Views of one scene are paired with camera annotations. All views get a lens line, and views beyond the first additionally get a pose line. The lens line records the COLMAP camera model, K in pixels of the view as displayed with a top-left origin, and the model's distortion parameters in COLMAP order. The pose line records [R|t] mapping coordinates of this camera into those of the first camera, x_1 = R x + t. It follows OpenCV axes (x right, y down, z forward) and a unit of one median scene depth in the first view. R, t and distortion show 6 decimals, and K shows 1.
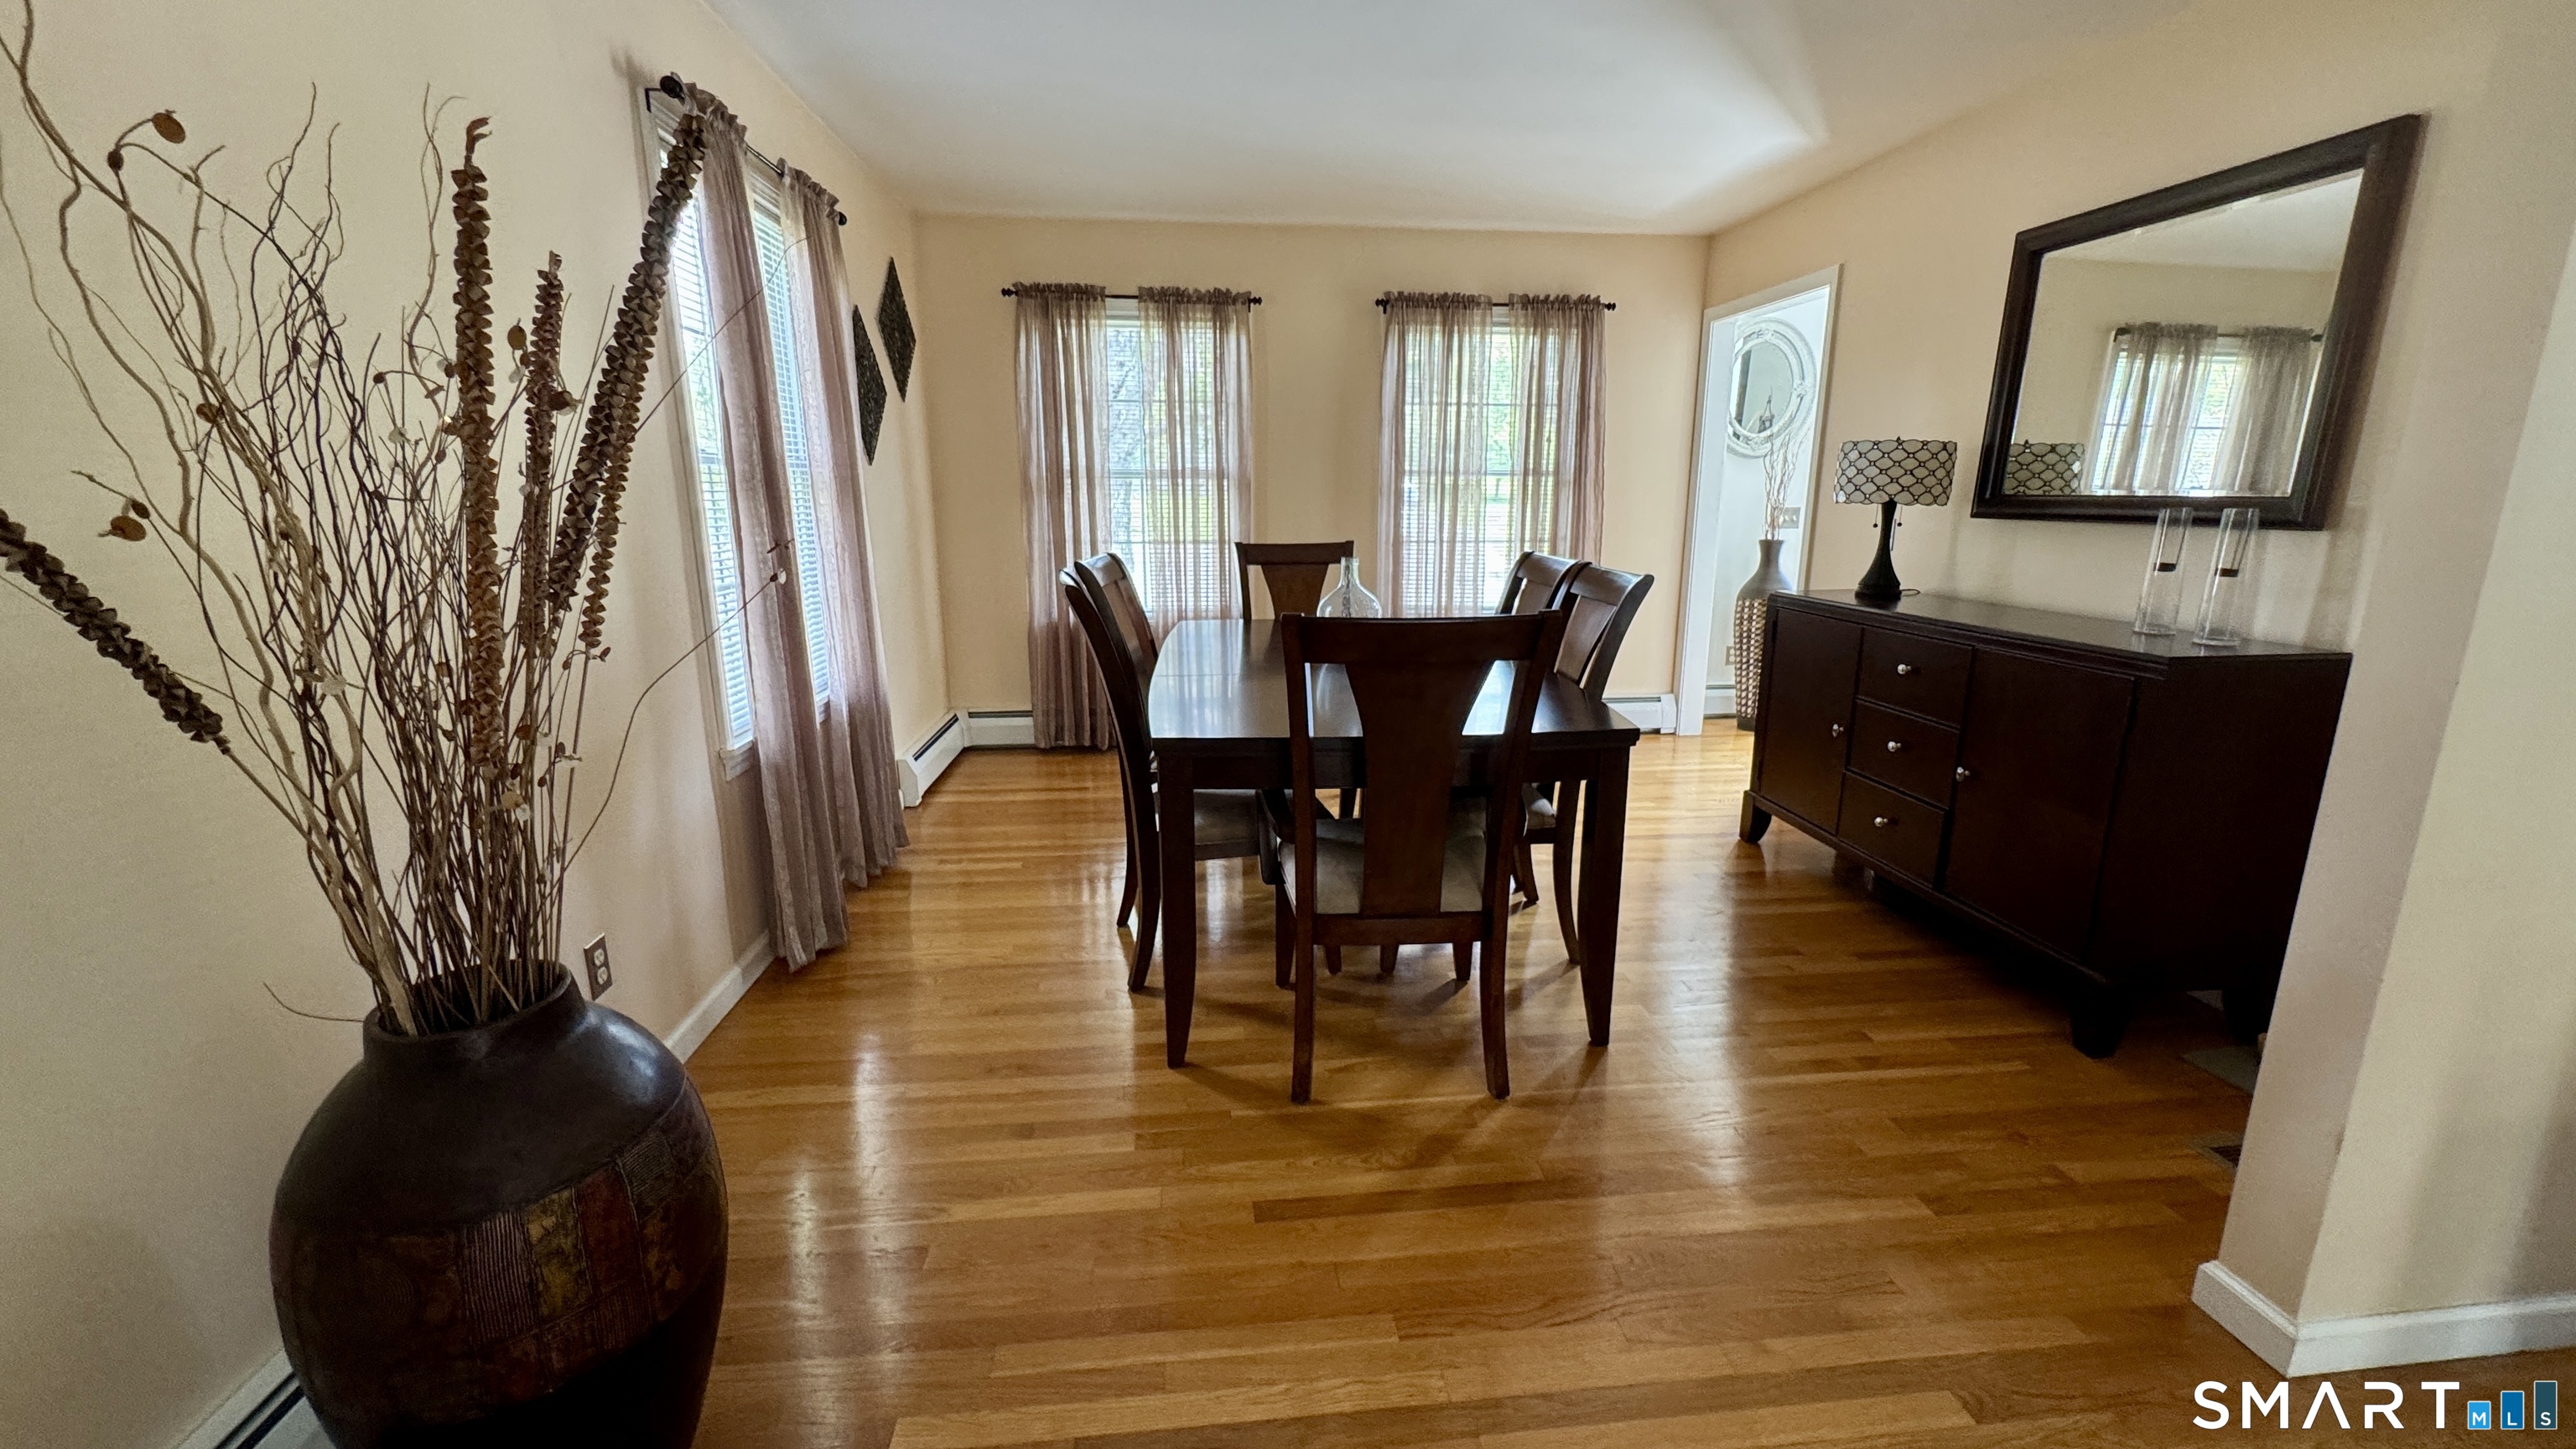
lens RADIAL K [[1025.9, 0, 1301.3], [0, 1025.9, 722.4], [0, 0, 1]] dist [-0.003679, 0.000076]
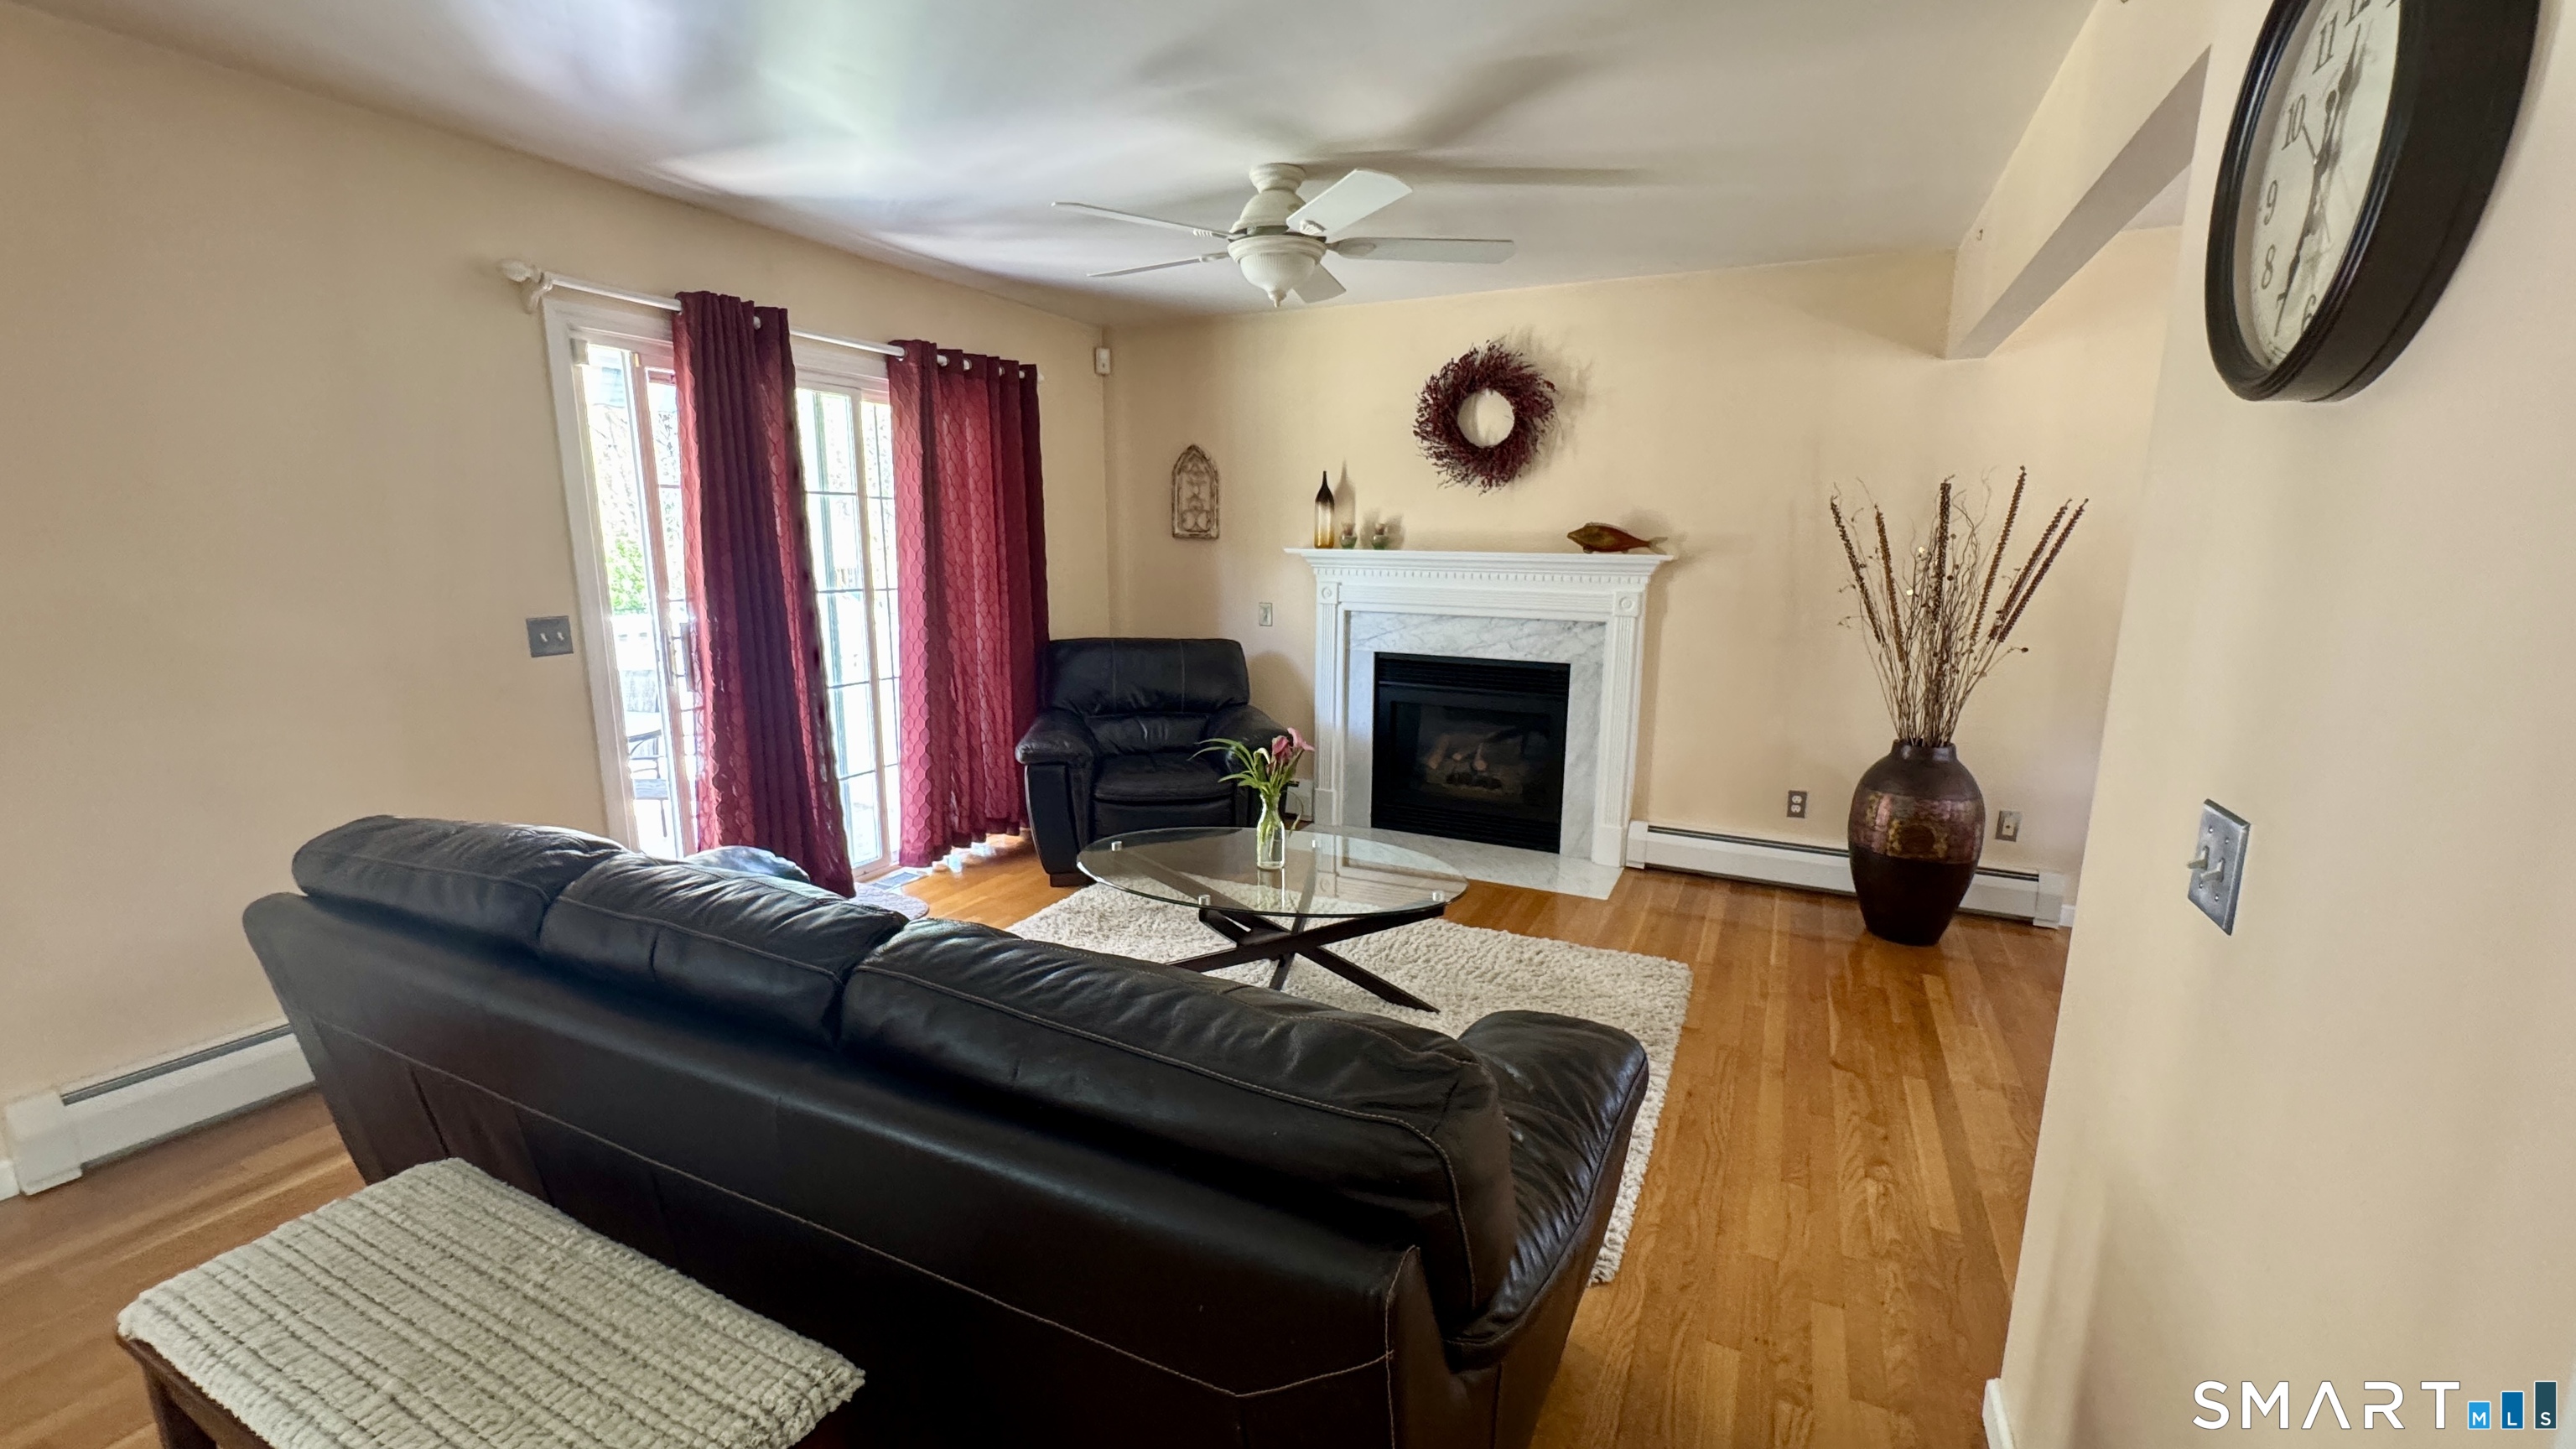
lens RADIAL K [[1025.9, 0, 1291.3], [0, 1025.9, 726.4], [0, 0, 1]] dist [-0.003679, 0.000076]
pose [[-0.540273, 0.155474, -0.827002, 1.315972], [-0.196073, 0.932473, 0.303395, -0.165664], [0.818328, 0.326069, -0.473306, 0.429502]]
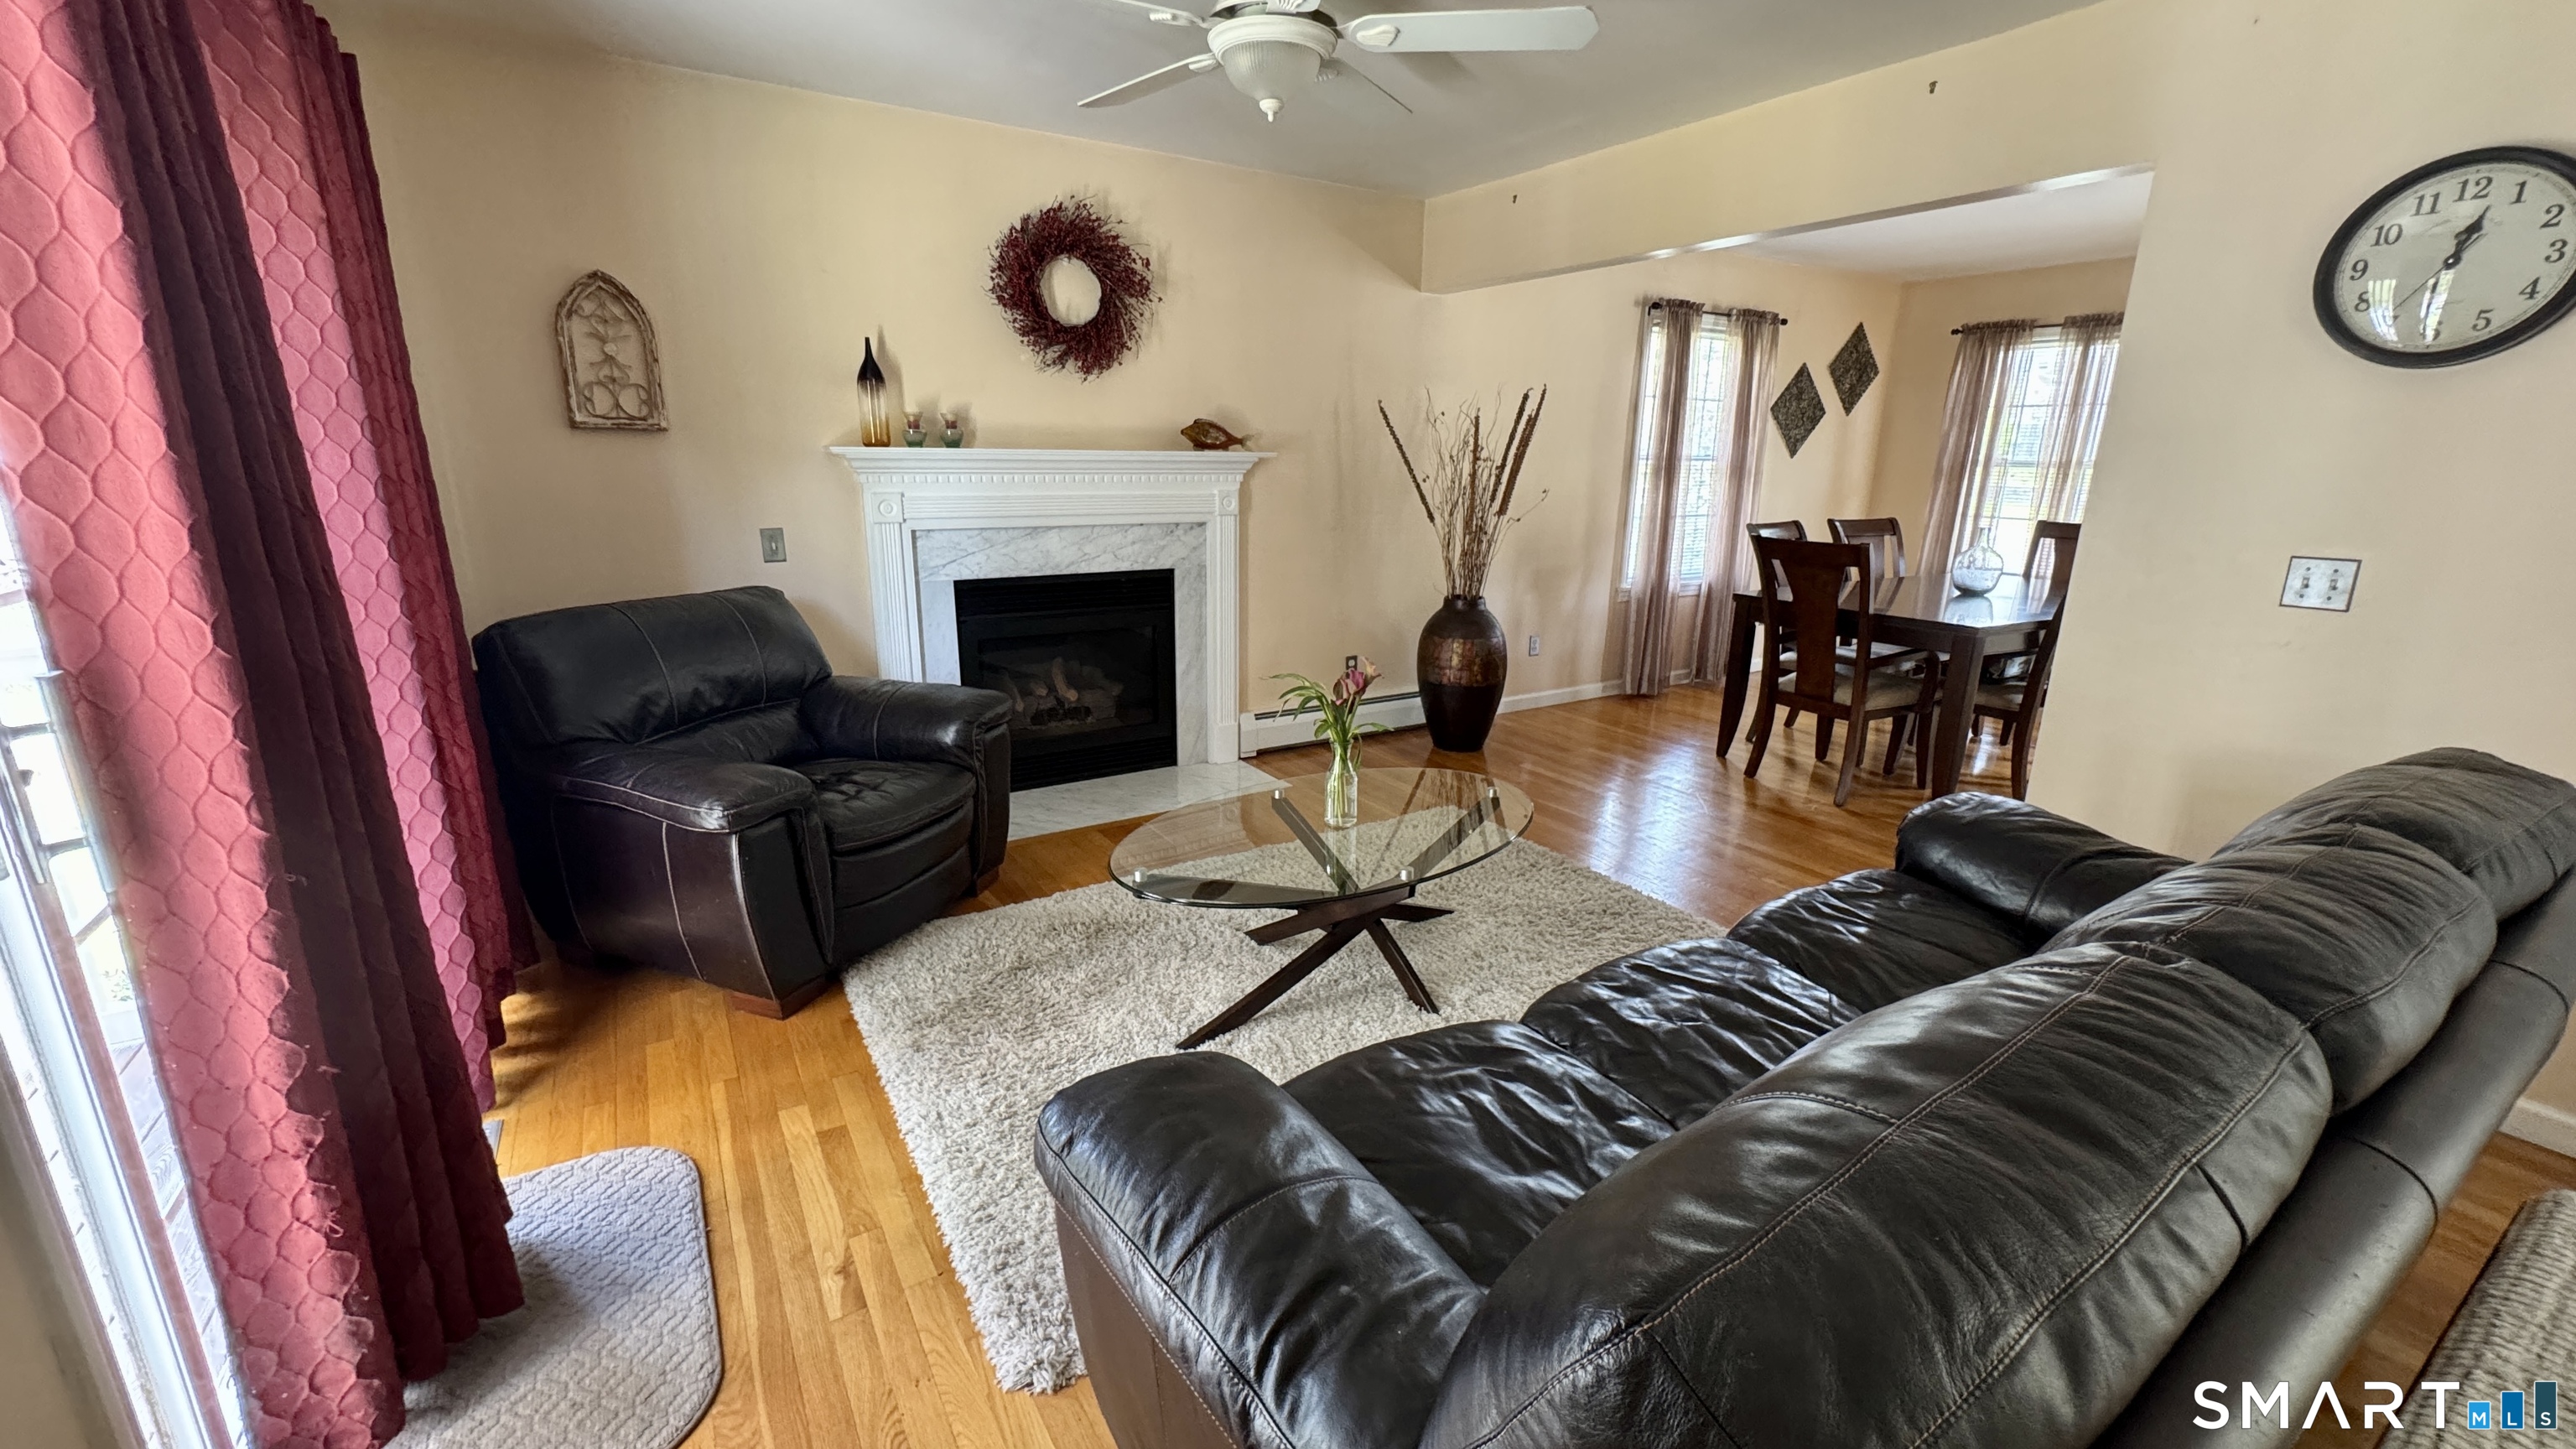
lens RADIAL K [[1025.9, 0, 1307.9], [0, 1025.9, 732.9], [0, 0, 1]] dist [-0.003679, 0.000076]
pose [[0.442729, 0.249659, -0.861198, 1.209228], [-0.217482, 0.961675, 0.166982, 0.113893], [0.869881, 0.113367, 0.480057, -0.674992]]
